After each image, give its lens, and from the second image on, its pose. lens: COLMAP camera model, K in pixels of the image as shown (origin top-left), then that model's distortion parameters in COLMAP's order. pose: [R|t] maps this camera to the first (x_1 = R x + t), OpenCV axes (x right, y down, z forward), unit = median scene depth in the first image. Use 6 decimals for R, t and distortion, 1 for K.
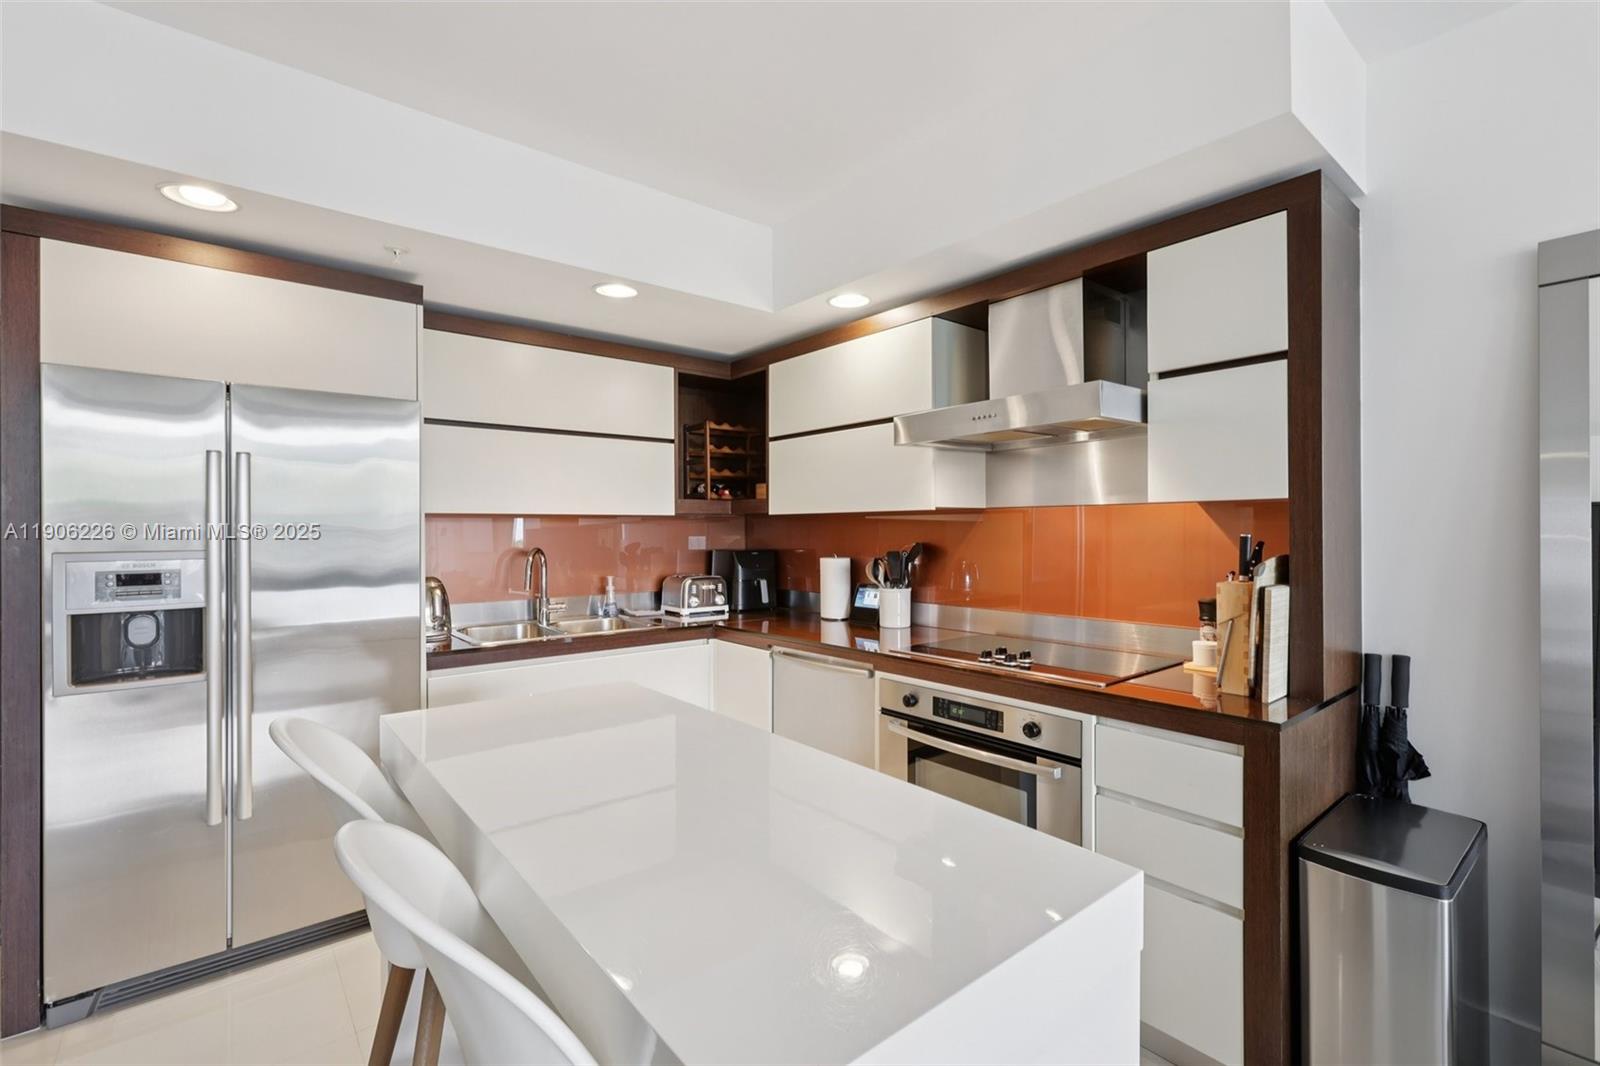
lens RADIAL K [[722.7, 0, 805.0], [0, 722.7, 528.5], [0, 0, 1]] dist [-0.003136, 0.004733]
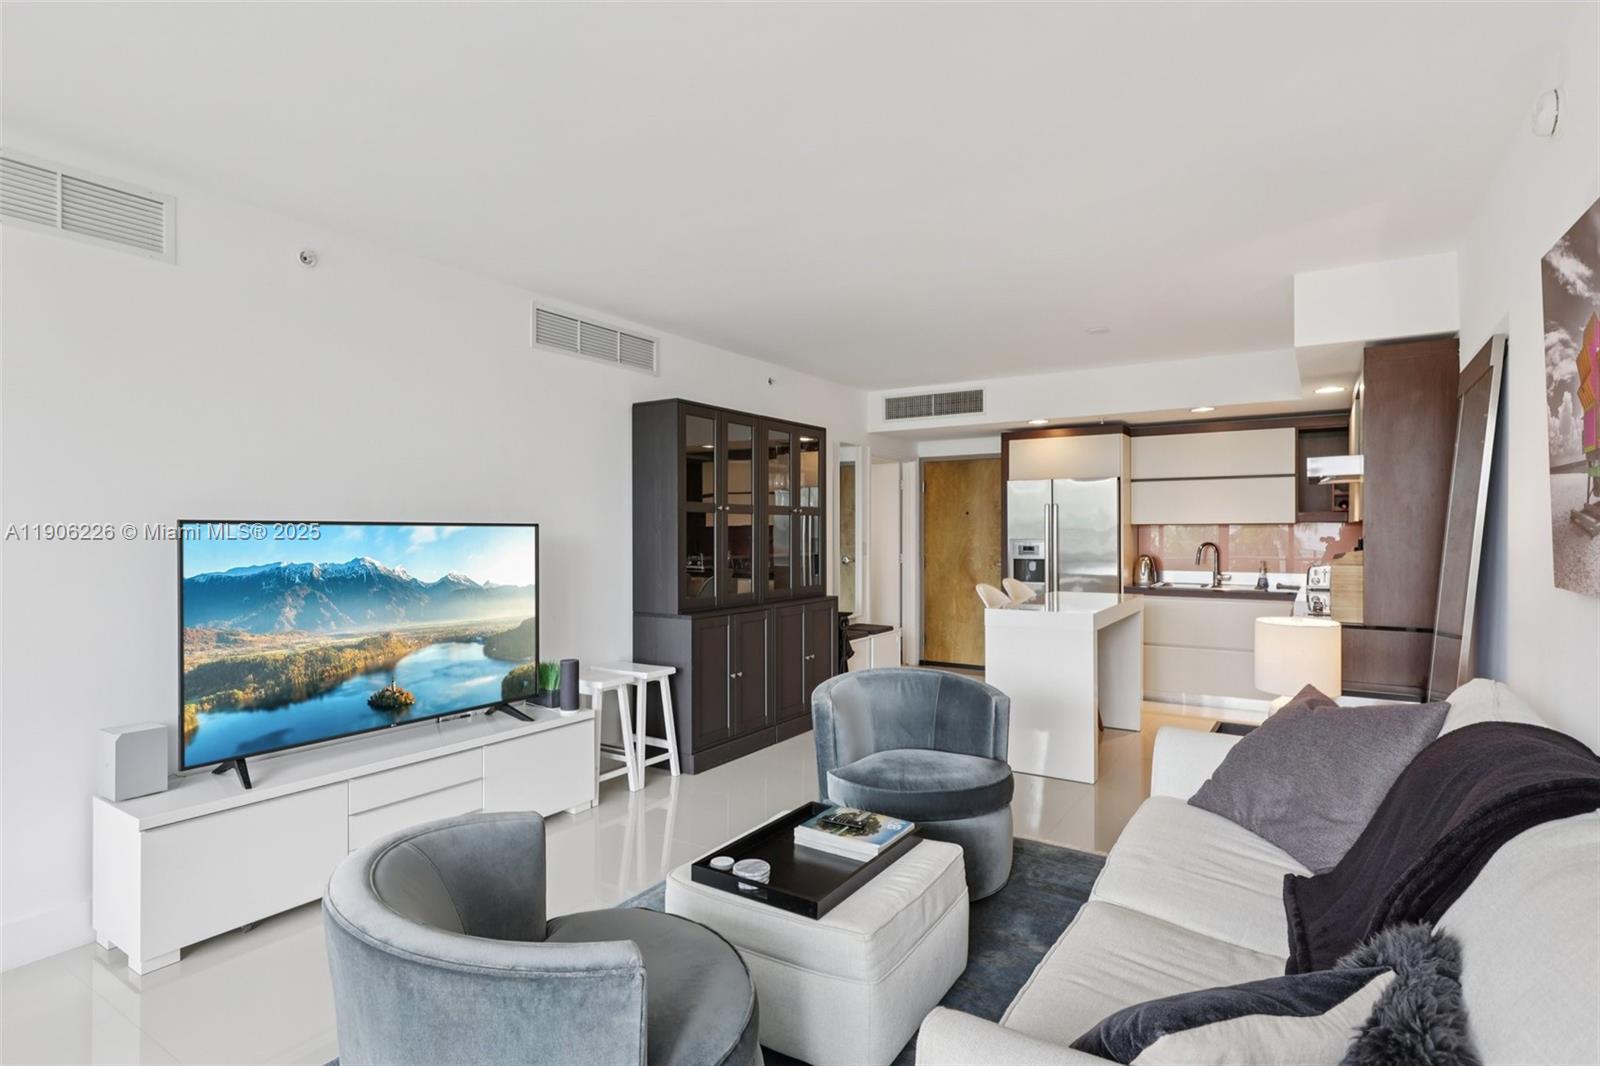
lens RADIAL K [[811.0, 0, 799.4], [0, 811.0, 529.9], [0, 0, 1]] dist [0.000005, 0.004037]
pose [[0.301060, 0.001025, -0.953605, 1.164052], [0.001606, 0.999997, 0.001581, -0.007519], [0.953604, -0.002007, 0.301057, -0.535208]]
